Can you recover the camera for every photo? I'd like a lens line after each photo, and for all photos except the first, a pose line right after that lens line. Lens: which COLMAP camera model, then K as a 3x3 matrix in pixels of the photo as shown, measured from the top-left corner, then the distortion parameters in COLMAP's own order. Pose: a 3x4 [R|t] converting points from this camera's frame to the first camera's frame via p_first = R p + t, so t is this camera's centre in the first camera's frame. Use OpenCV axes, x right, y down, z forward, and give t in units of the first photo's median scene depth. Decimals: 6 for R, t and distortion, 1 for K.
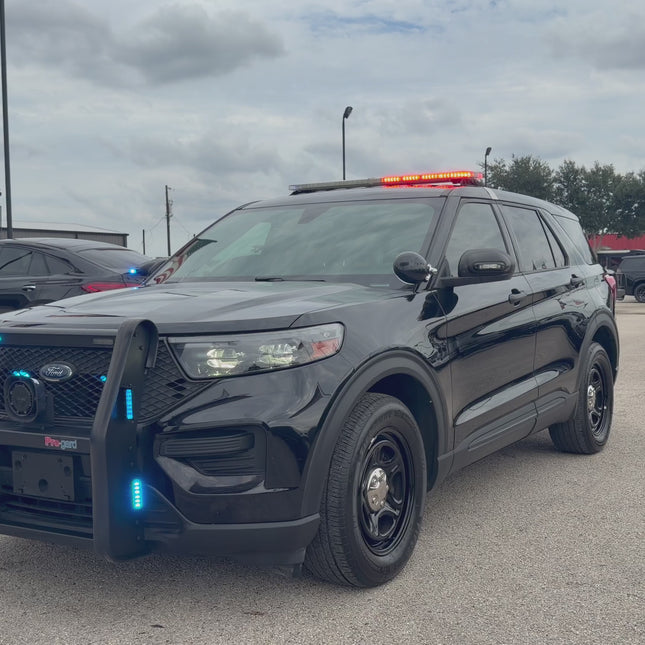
lens RADIAL K [[921.5, 0, 317.9], [0, 921.5, 305.5], [0, 0, 1]] dist [0.149811, 0.000000]
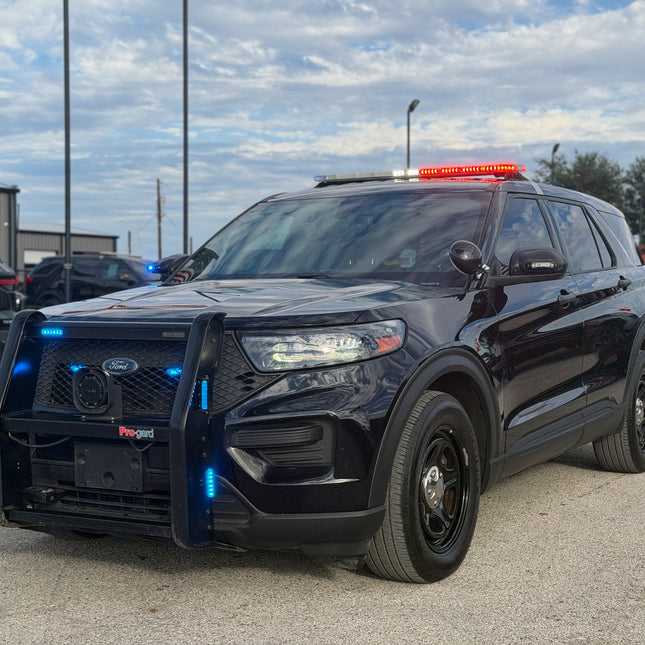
lens RADIAL K [[1178.6, 0, 318.0], [0, 1178.6, 318.9], [0, 0, 1]] dist [0.101749, 0.000000]
pose [[0.999442, 0.004441, 0.033096, -0.107797], [-0.004341, 0.999986, -0.003114, 0.023148], [-0.033110, 0.002968, 0.999447, -0.272190]]
